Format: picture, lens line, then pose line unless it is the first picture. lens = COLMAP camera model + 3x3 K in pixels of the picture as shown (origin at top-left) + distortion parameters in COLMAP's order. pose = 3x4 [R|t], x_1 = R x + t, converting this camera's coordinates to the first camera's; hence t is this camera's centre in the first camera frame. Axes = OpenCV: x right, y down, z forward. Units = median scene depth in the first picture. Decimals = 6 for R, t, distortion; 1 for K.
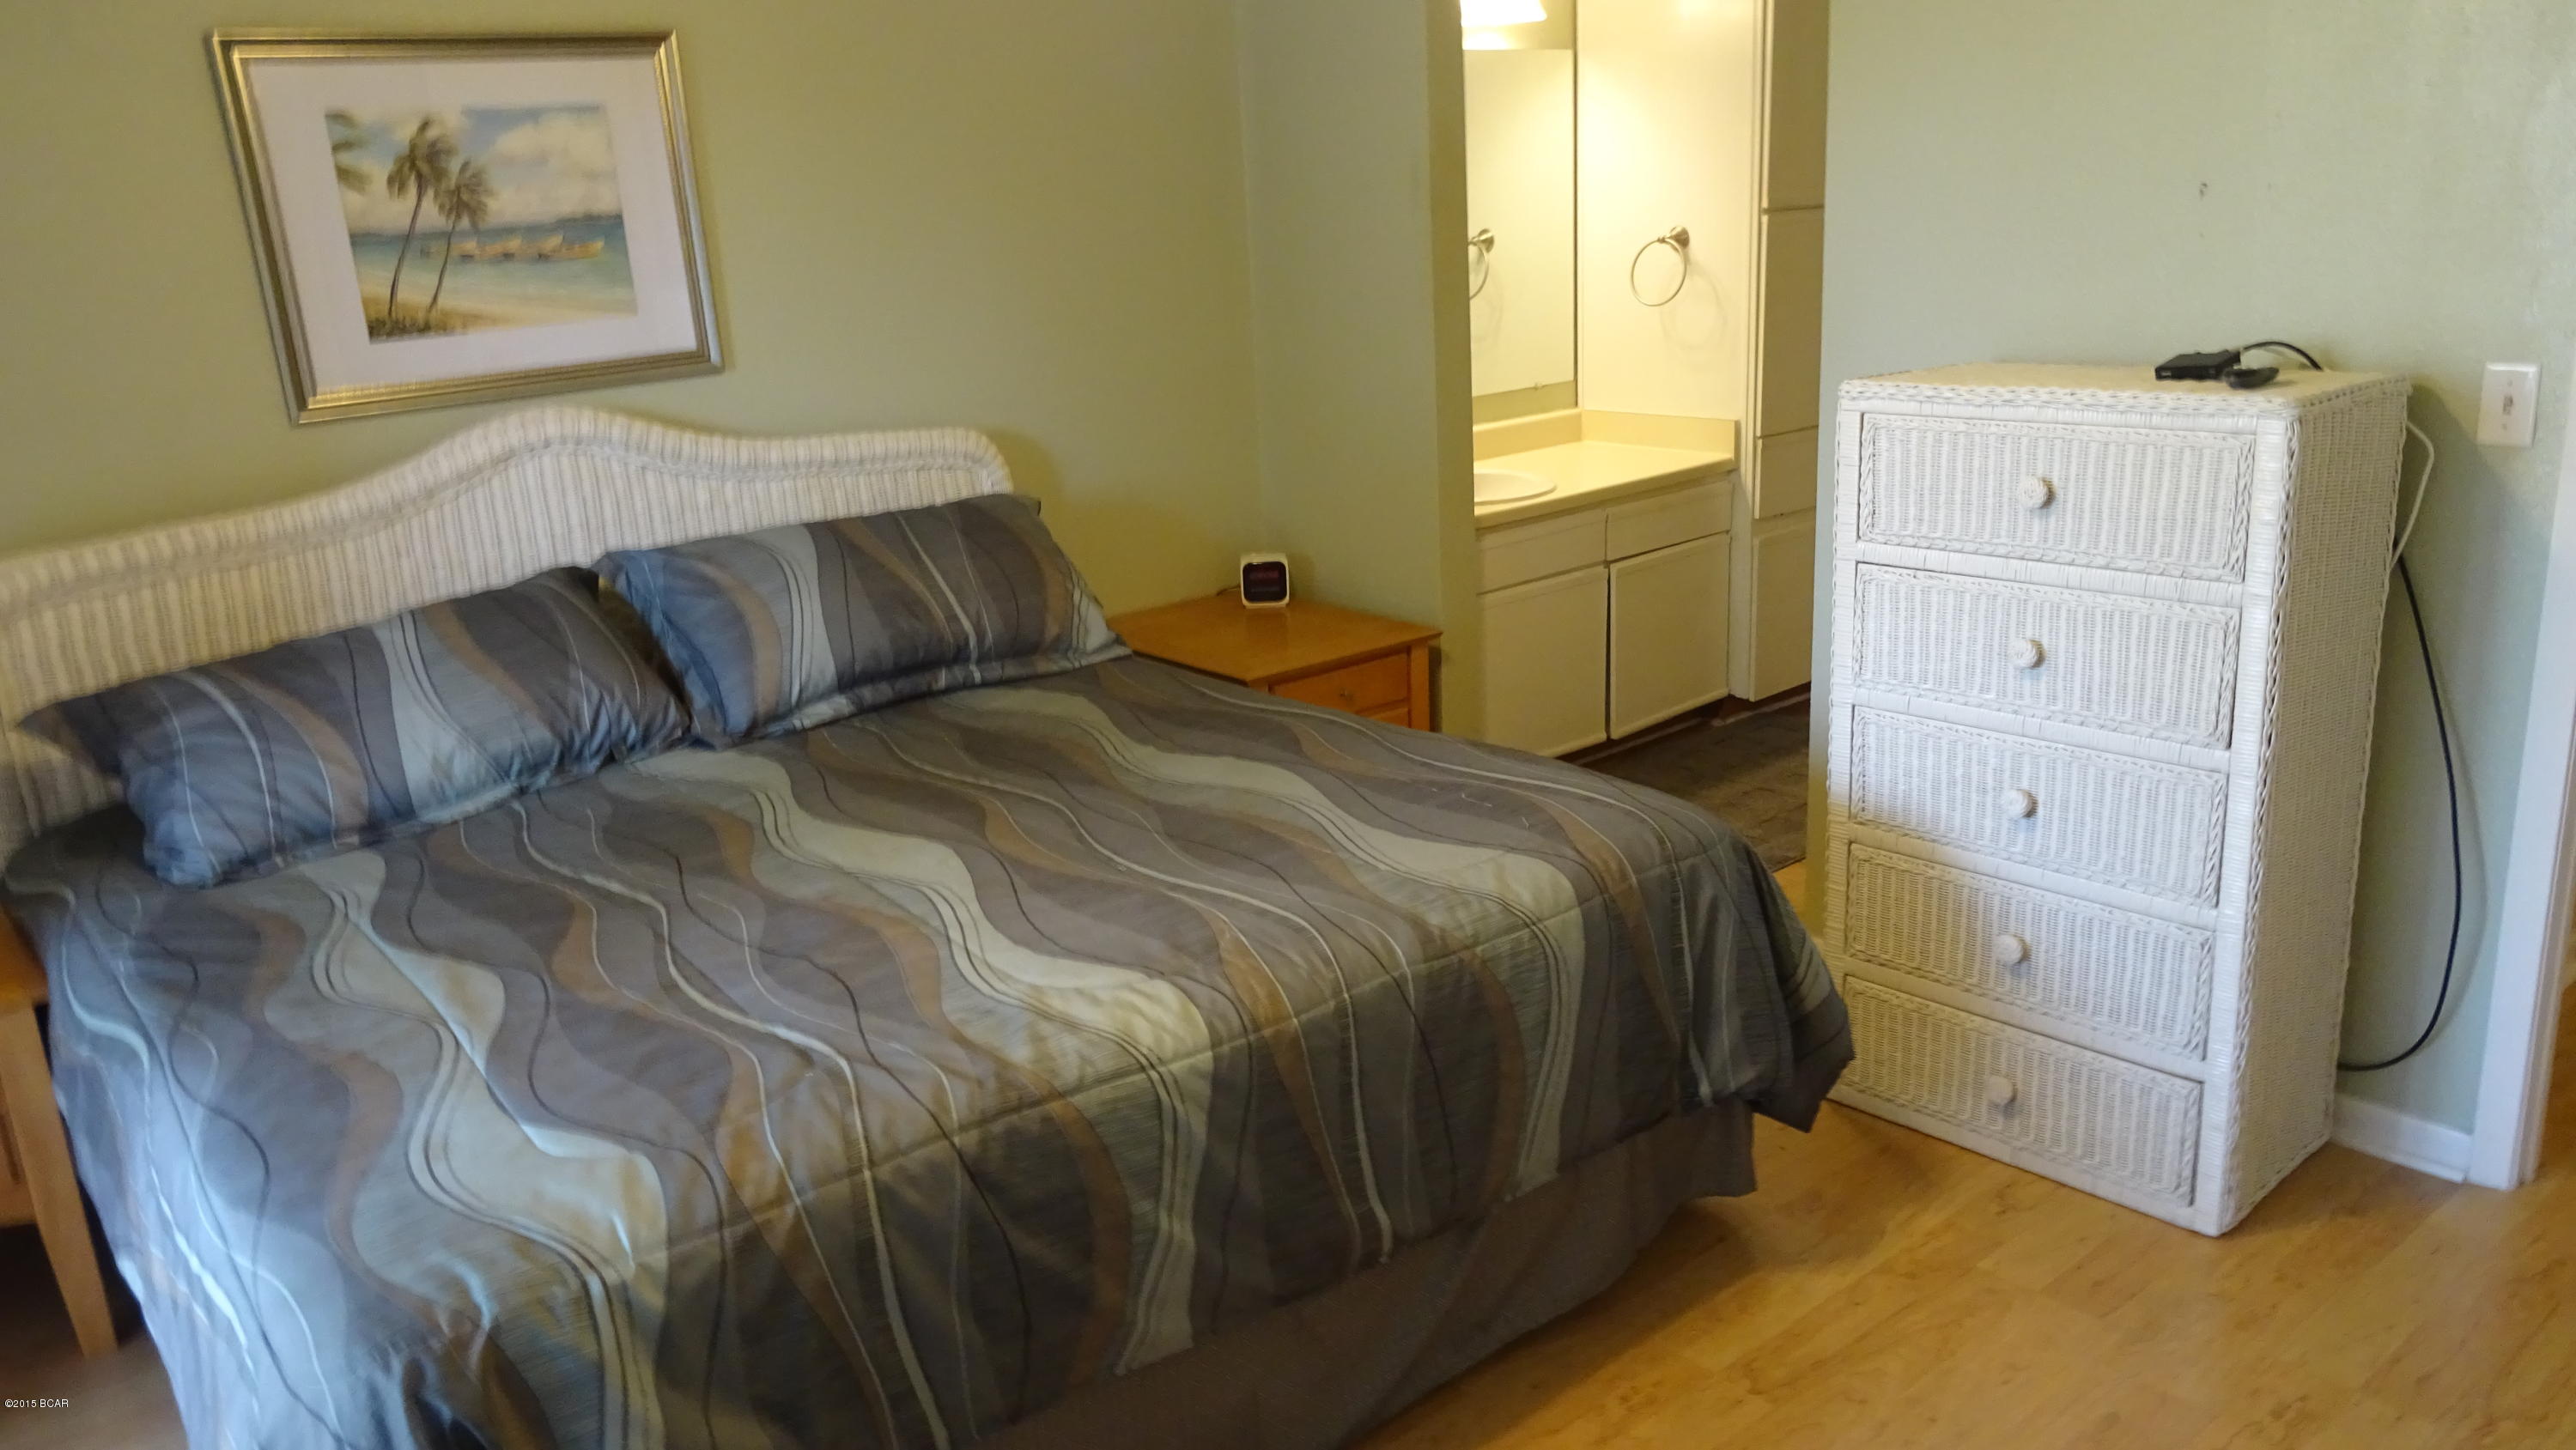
lens RADIAL K [[1858.8, 0, 1280.9], [0, 1858.8, 726.7], [0, 0, 1]] dist [-0.010538, 0.001247]
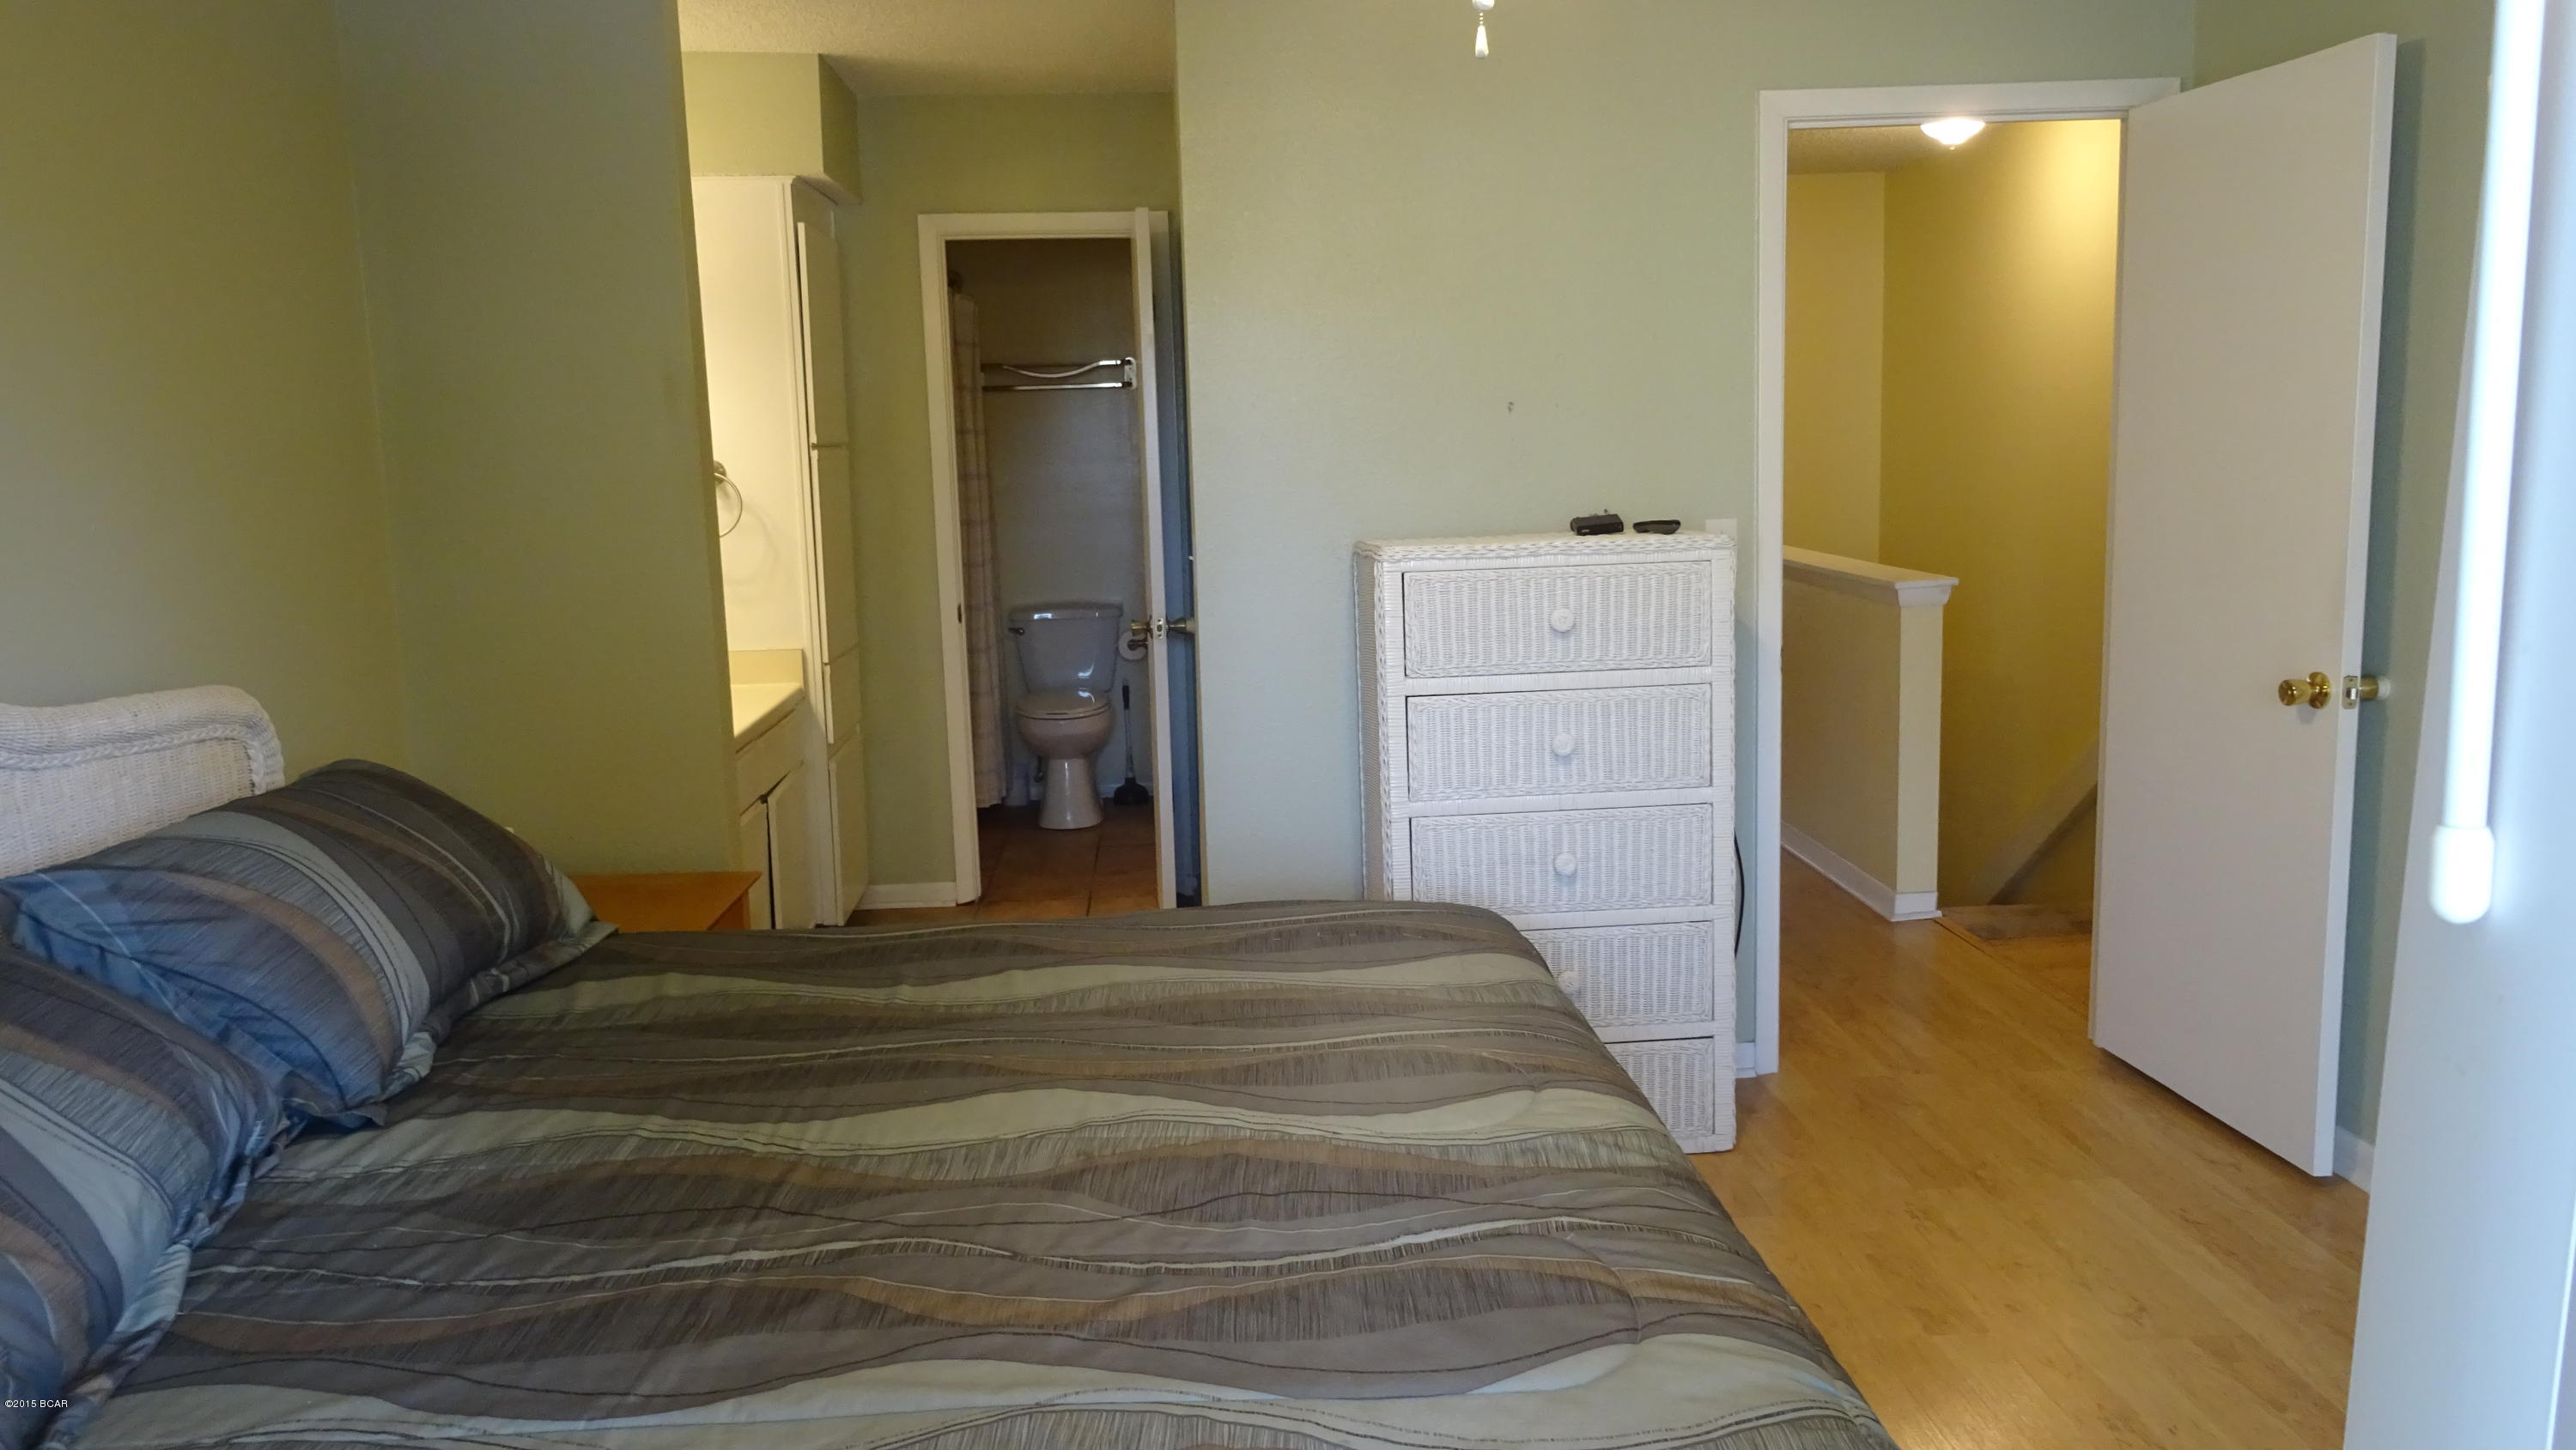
lens RADIAL K [[1858.8, 0, 1281.5], [0, 1858.8, 730.9], [0, 0, 1]] dist [-0.010538, 0.001247]
pose [[0.599280, -0.092519, 0.795175, -0.711840], [0.218345, 0.974529, -0.051167, -0.024568], [-0.770187, 0.204286, 0.604217, 0.356451]]
